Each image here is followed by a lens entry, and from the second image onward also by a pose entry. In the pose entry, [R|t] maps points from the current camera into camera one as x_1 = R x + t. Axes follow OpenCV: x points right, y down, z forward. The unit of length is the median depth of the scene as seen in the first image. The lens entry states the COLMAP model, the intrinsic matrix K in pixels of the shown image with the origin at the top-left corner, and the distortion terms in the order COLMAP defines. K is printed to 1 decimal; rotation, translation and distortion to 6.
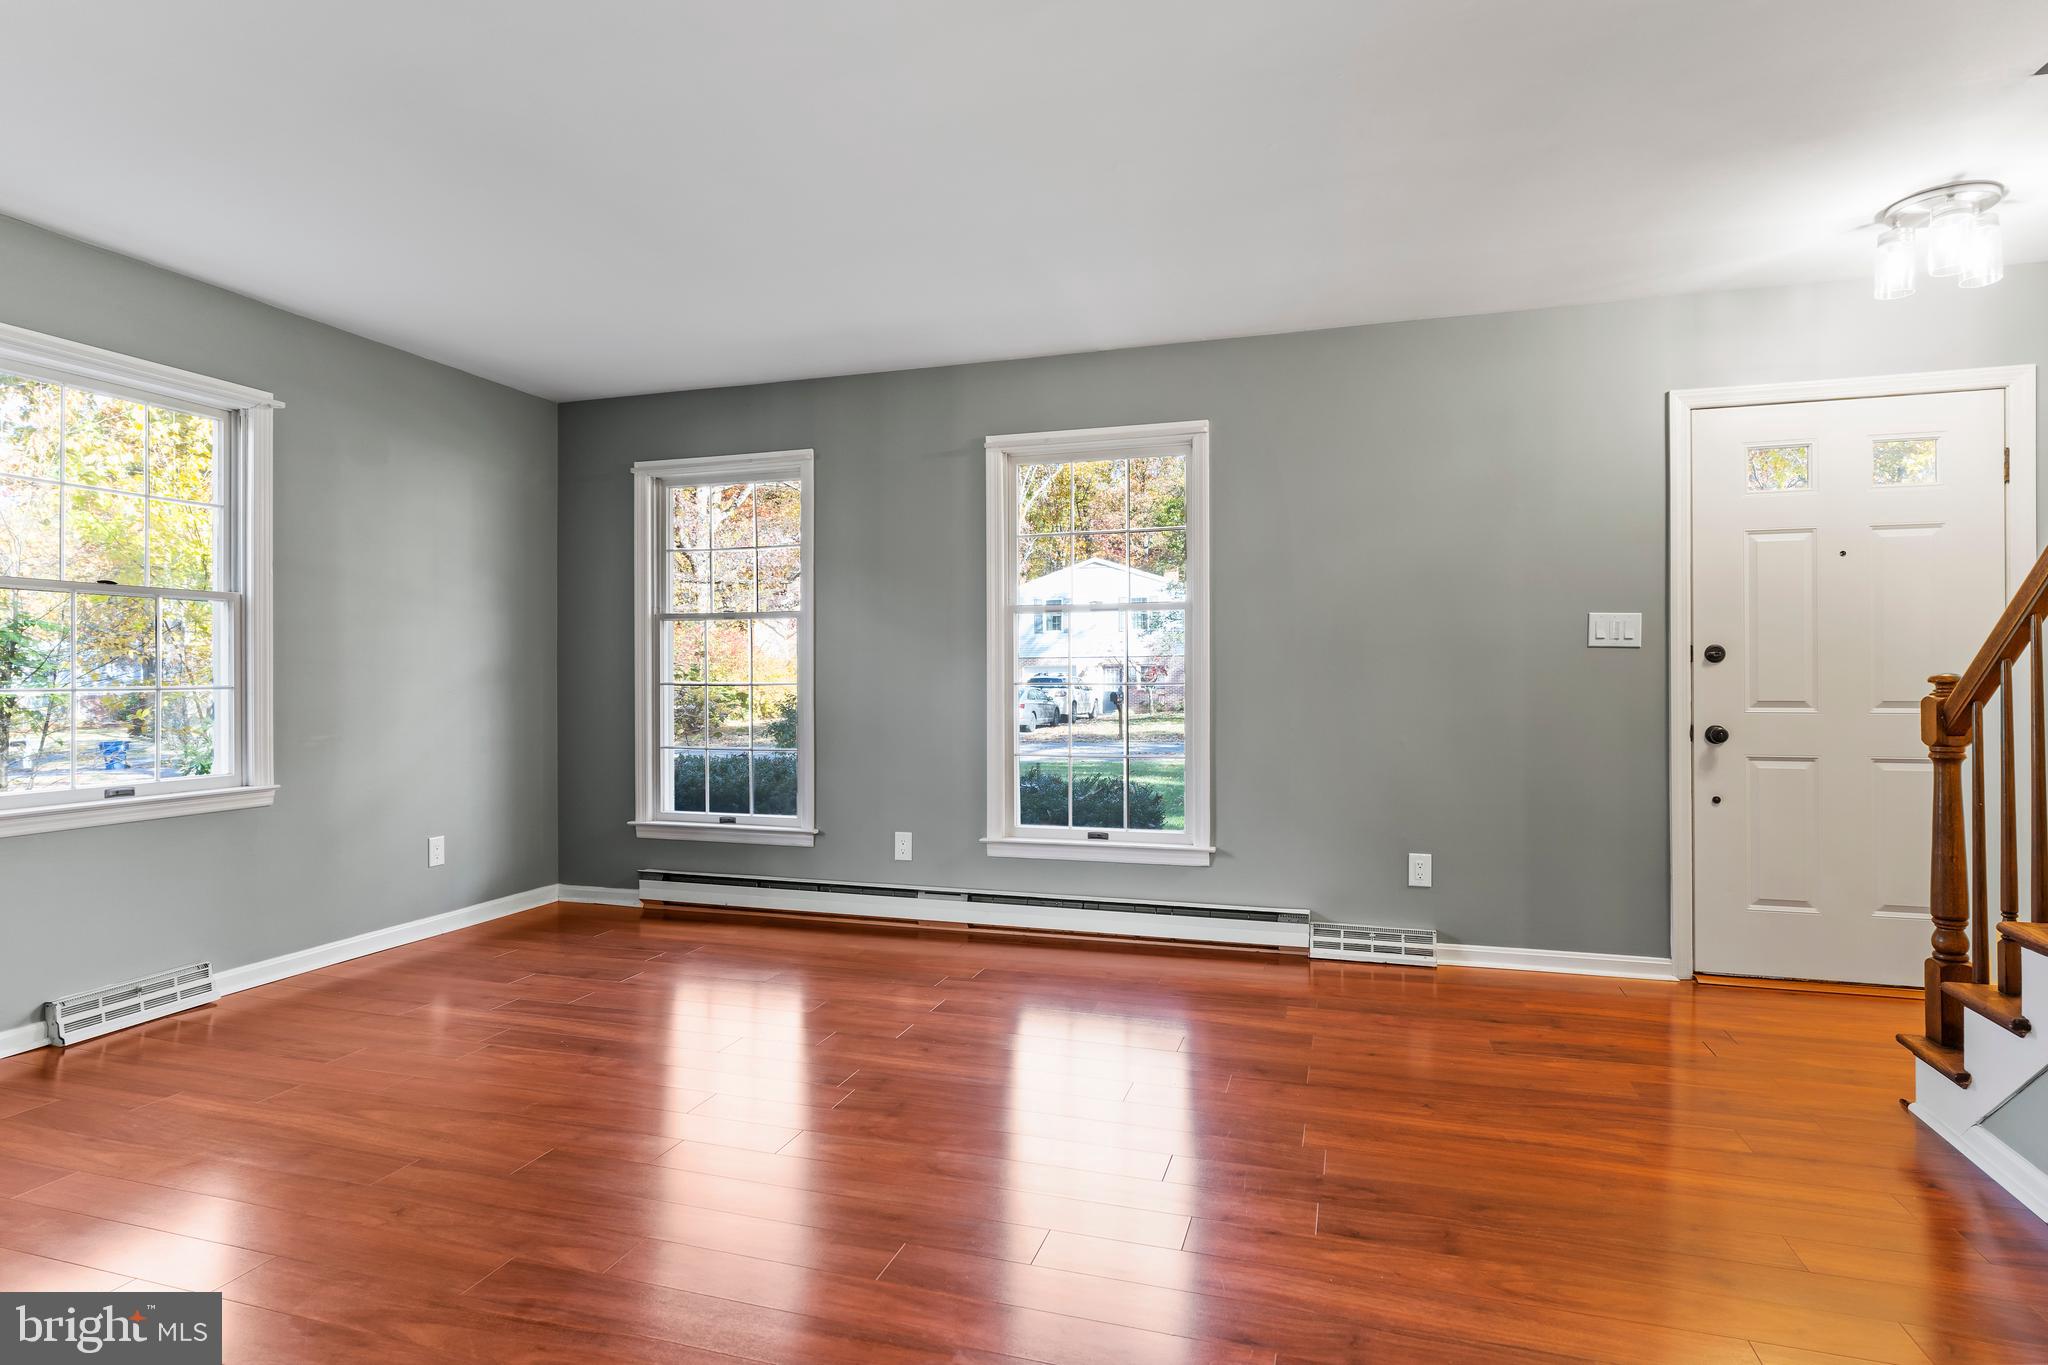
lens RADIAL K [[1063.3, 0, 1020.6], [0, 1063.3, 673.3], [0, 0, 1]] dist [-0.010570, 0.002702]
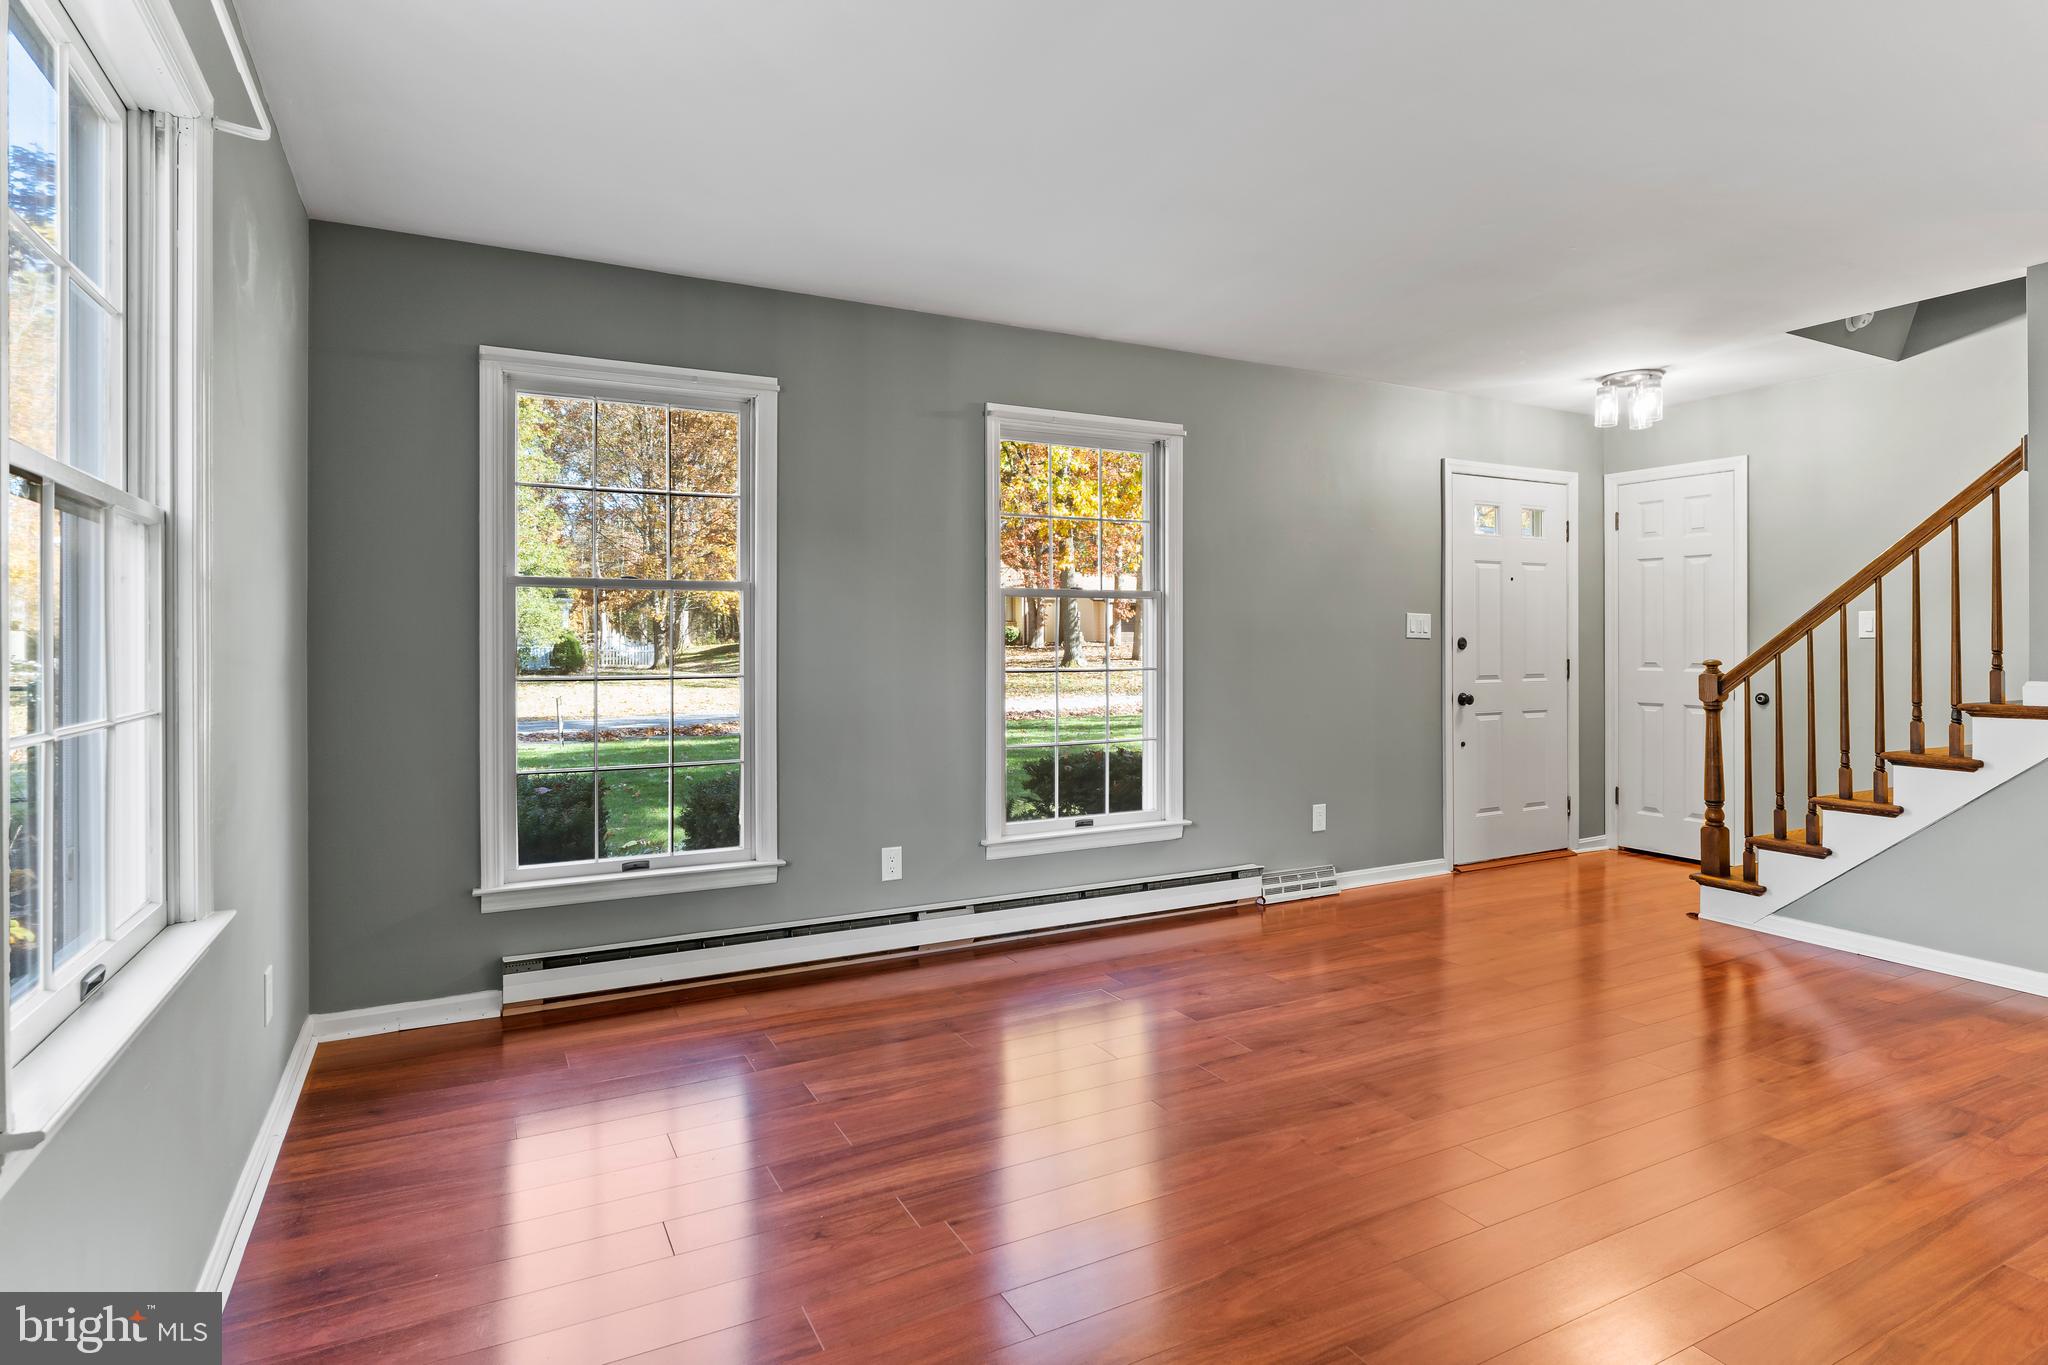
lens RADIAL K [[1063.3, 0, 1012.9], [0, 1063.3, 633.8], [0, 0, 1]] dist [-0.010570, 0.002702]
pose [[0.706987, 0.006820, 0.707193, -0.802013], [-0.001053, 0.999963, -0.008590, -0.018272], [-0.707225, 0.005328, 0.706968, 0.406280]]
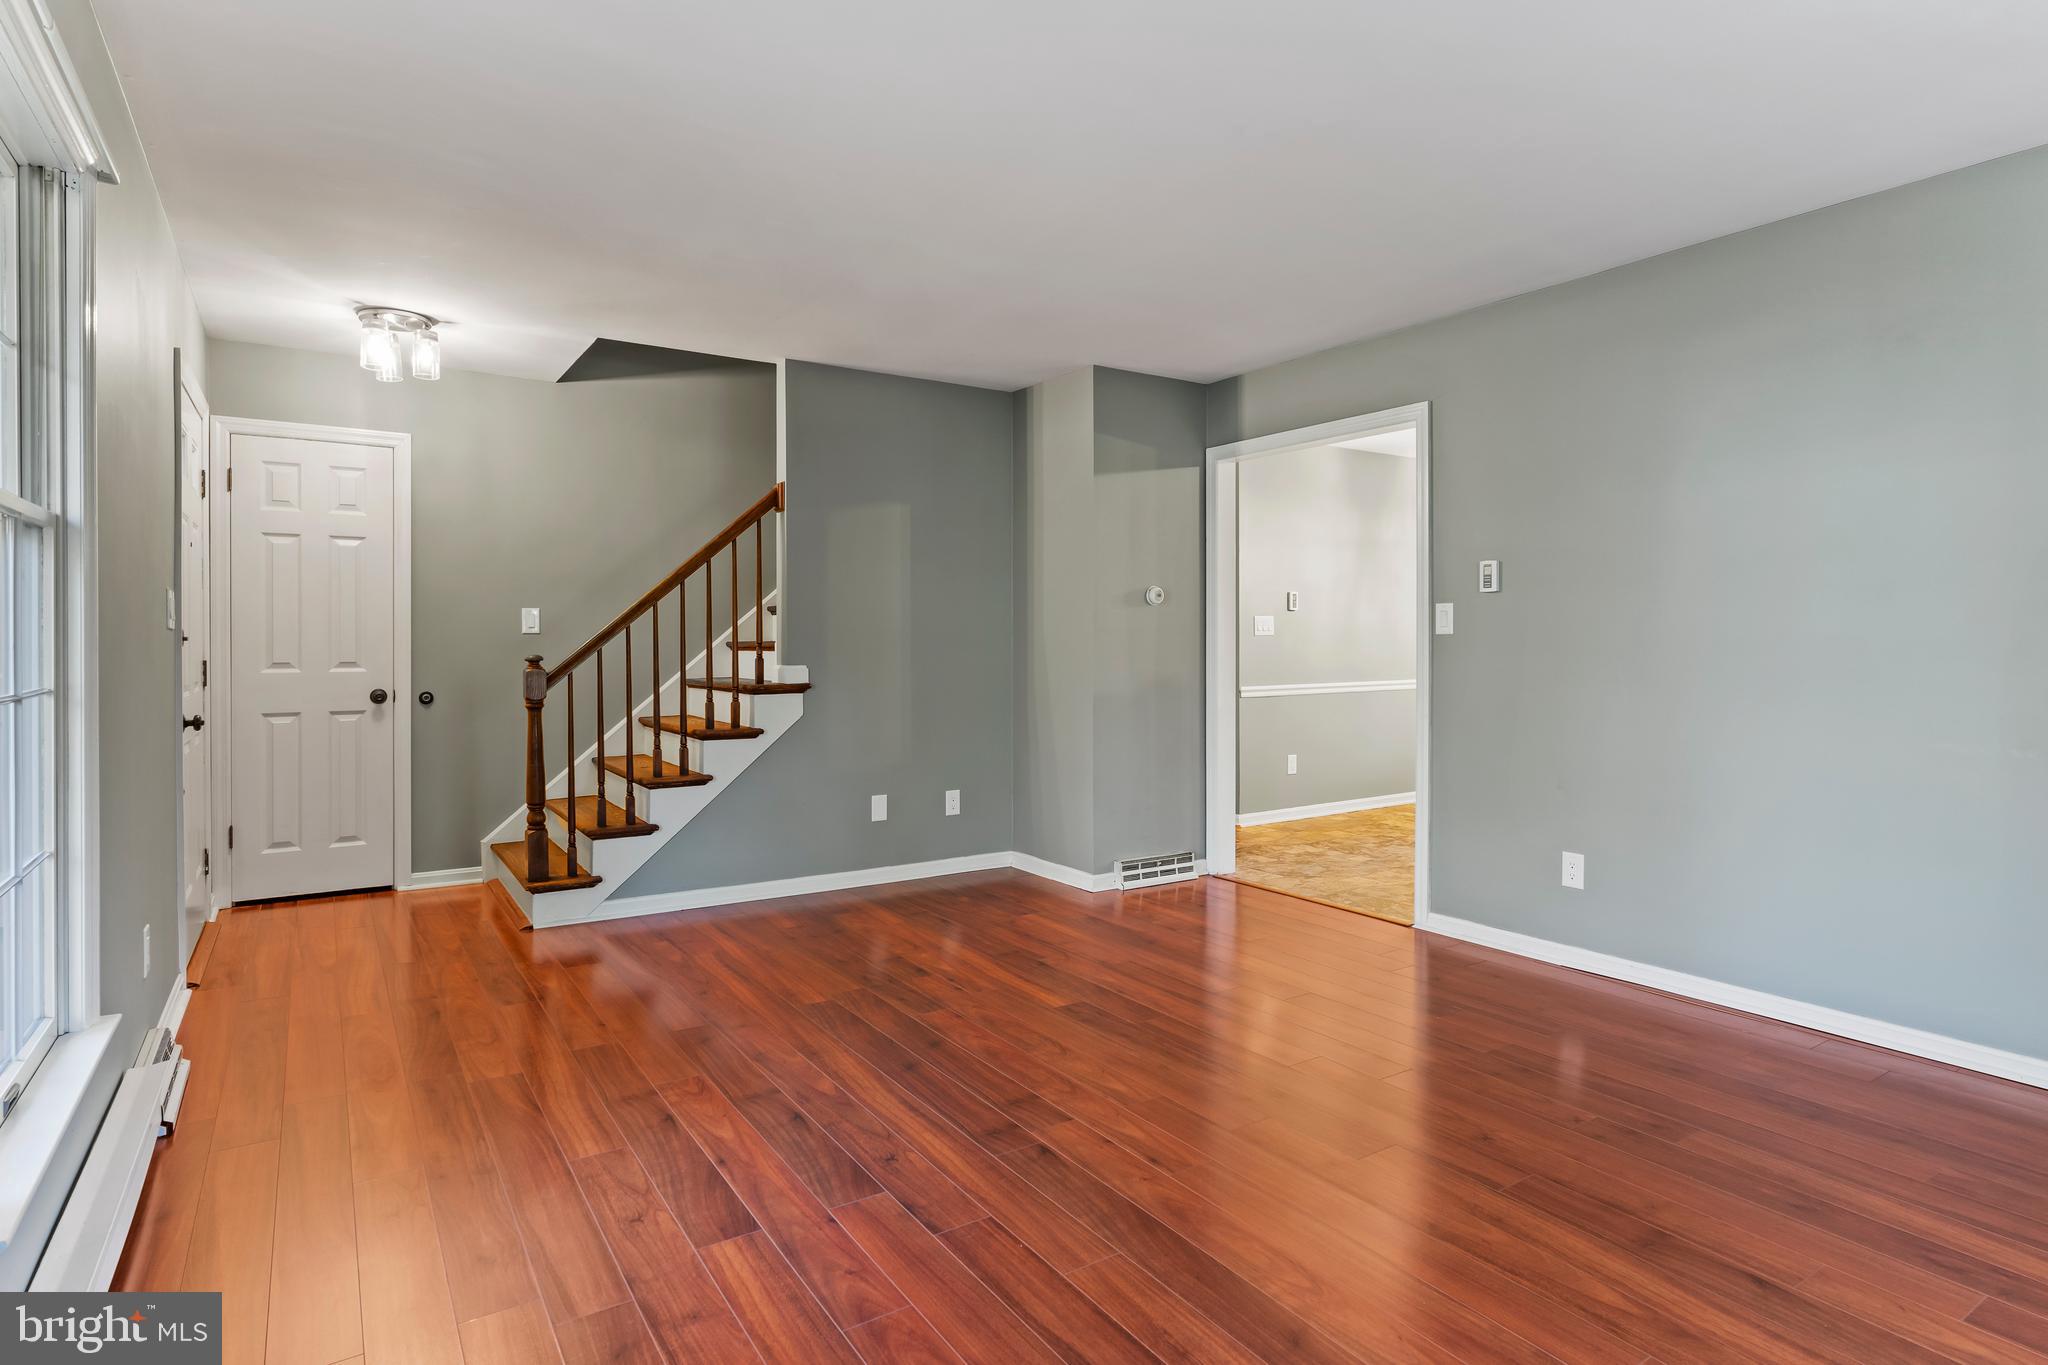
lens RADIAL K [[1063.3, 0, 1025.4], [0, 1063.3, 692.4], [0, 0, 1]] dist [-0.010570, 0.002702]
pose [[-0.770288, -0.025206, 0.637198, -0.524221], [0.005020, 0.998948, 0.045584, -0.009501], [-0.637677, 0.038312, -0.769351, 1.238634]]
